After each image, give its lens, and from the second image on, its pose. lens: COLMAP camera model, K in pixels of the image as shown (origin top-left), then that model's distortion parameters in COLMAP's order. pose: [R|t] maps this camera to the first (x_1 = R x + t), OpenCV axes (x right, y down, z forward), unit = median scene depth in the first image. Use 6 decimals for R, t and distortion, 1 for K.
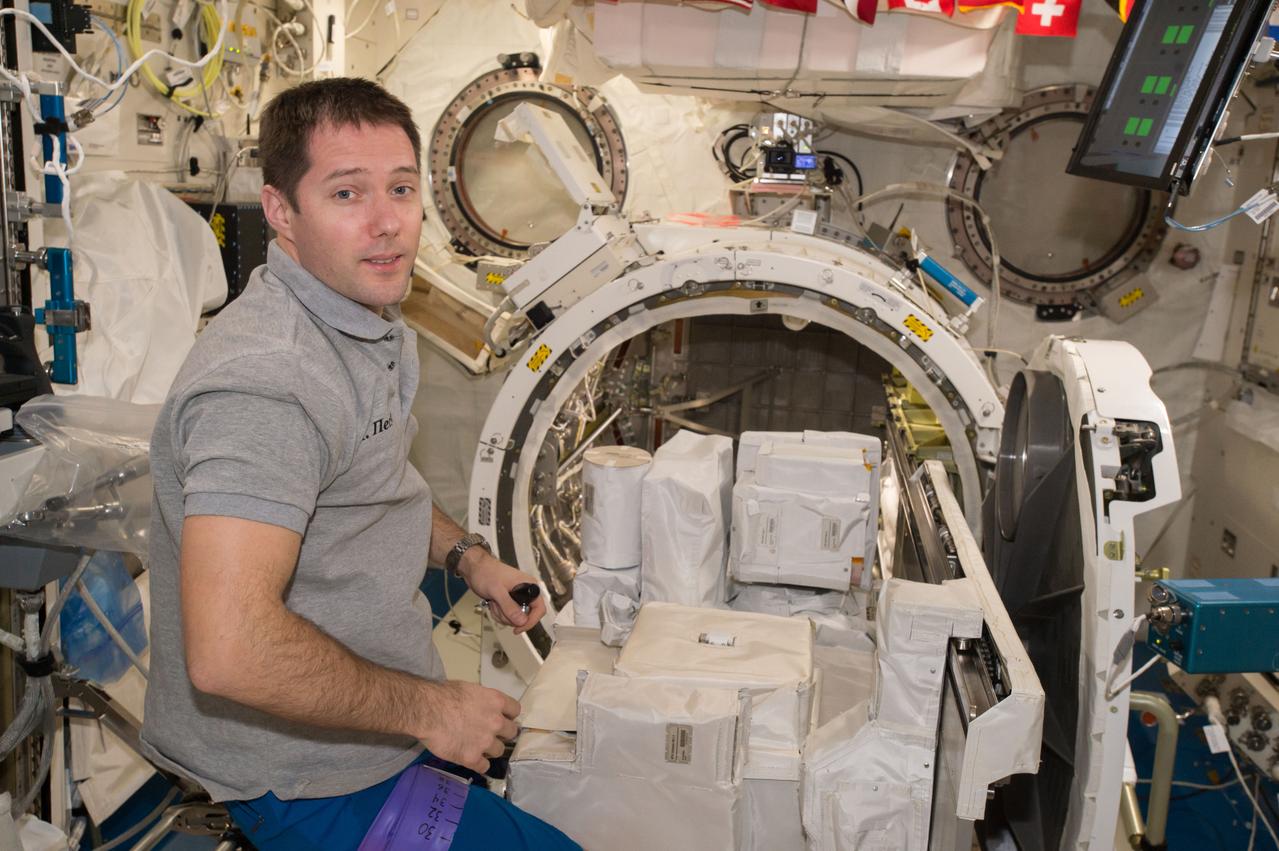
lens RADIAL K [[994.8, 0, 639.5], [0, 994.8, 425.5], [0, 0, 1]] dist [-0.003263, -0.042318]
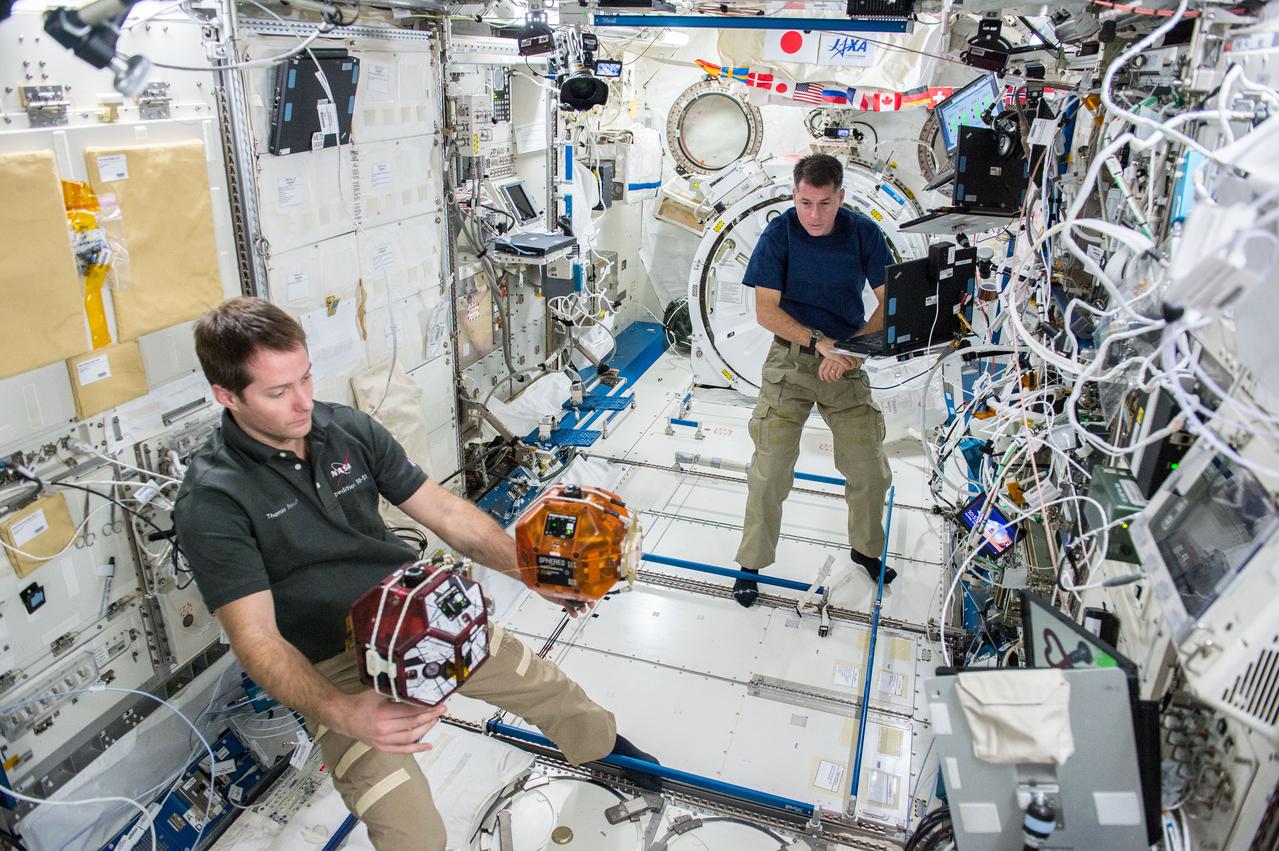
lens RADIAL K [[880.0, 0, 639.5], [0, 880.0, 425.5], [0, 0, 1]] dist [-0.044920, -0.001921]
pose [[0.984136, 0.042729, -0.172193, 0.075947], [-0.011429, 0.983817, 0.178809, 0.022572], [0.177047, -0.174005, 0.968699, -0.922663]]
